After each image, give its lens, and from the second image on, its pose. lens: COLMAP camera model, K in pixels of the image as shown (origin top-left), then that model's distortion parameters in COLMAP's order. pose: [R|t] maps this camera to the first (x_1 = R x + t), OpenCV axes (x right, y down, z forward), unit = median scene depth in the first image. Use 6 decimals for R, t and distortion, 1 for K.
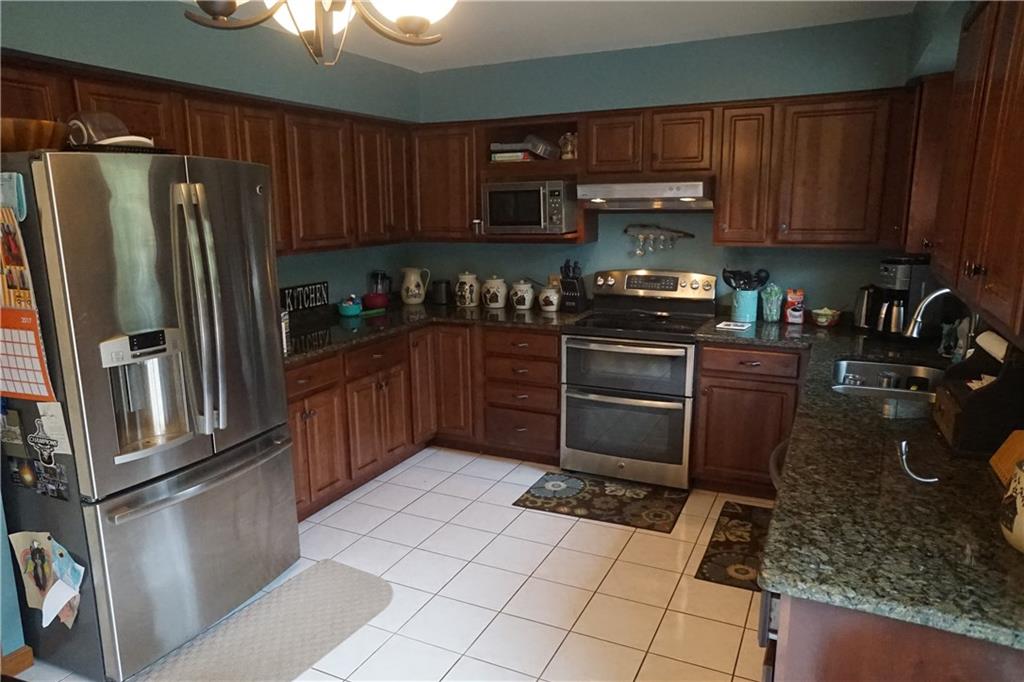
lens RADIAL K [[690.4, 0, 495.3], [0, 690.4, 349.3], [0, 0, 1]] dist [-0.078702, 0.110490]
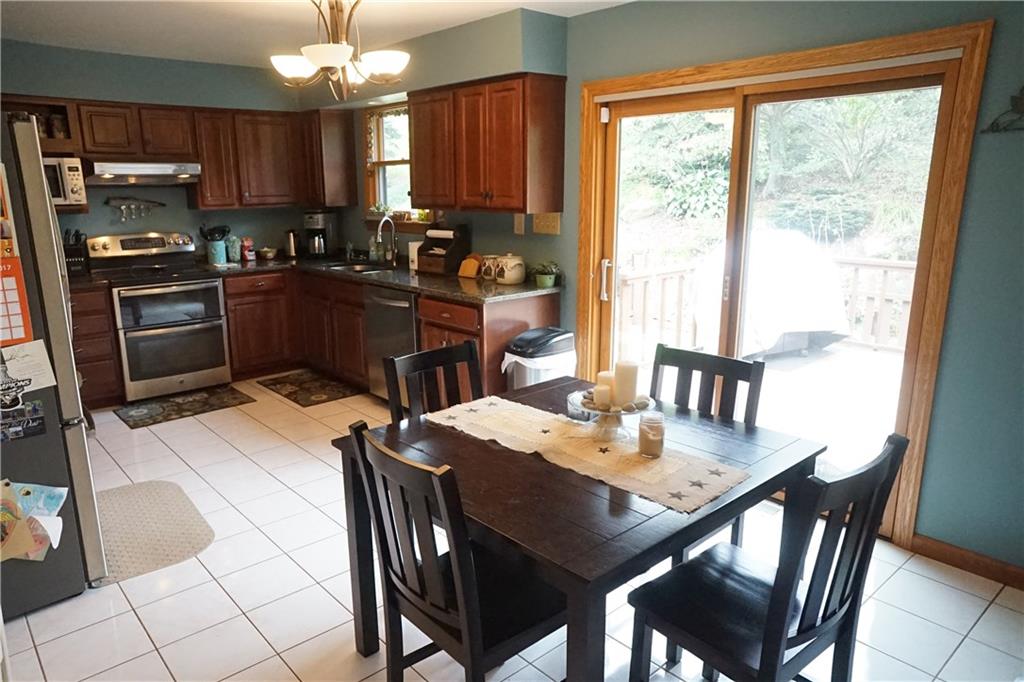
lens RADIAL K [[690.4, 0, 495.3], [0, 690.4, 349.3], [0, 0, 1]] dist [-0.078702, 0.110490]
pose [[0.375891, -0.206896, 0.903272, -0.792216], [0.194261, 0.970691, 0.141498, 0.045997], [-0.906073, 0.122282, 0.405065, -0.075686]]
